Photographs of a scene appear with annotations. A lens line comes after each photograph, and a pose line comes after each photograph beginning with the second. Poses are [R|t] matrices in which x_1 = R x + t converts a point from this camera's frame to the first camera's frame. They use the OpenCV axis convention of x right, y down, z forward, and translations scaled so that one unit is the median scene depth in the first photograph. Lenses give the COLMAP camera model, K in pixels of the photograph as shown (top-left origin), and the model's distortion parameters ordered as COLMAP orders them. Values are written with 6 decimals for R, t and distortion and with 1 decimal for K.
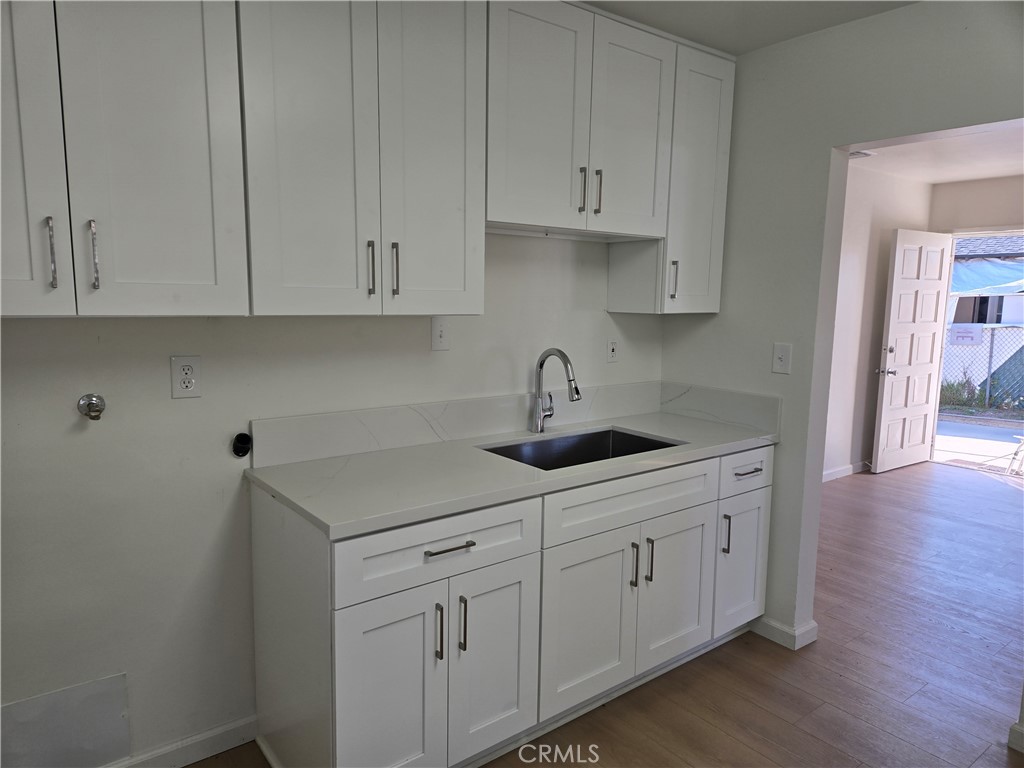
lens RADIAL K [[677.4, 0, 512.0], [0, 677.4, 384.0], [0, 0, 1]] dist [0.096370, -0.066292]
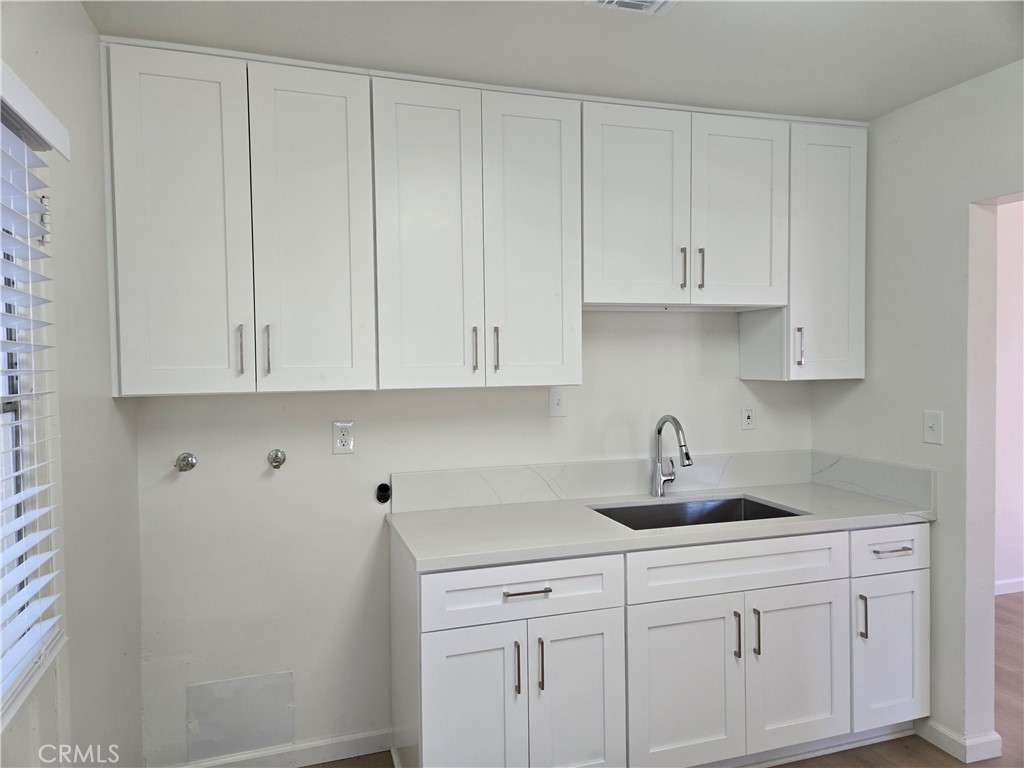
lens RADIAL K [[677.4, 0, 512.0], [0, 677.4, 384.0], [0, 0, 1]] dist [0.096370, -0.066292]
pose [[0.941656, -0.015913, -0.336199, 0.193671], [-0.017999, 0.995071, -0.097513, 0.006481], [0.336094, 0.097875, 0.936729, -0.072896]]
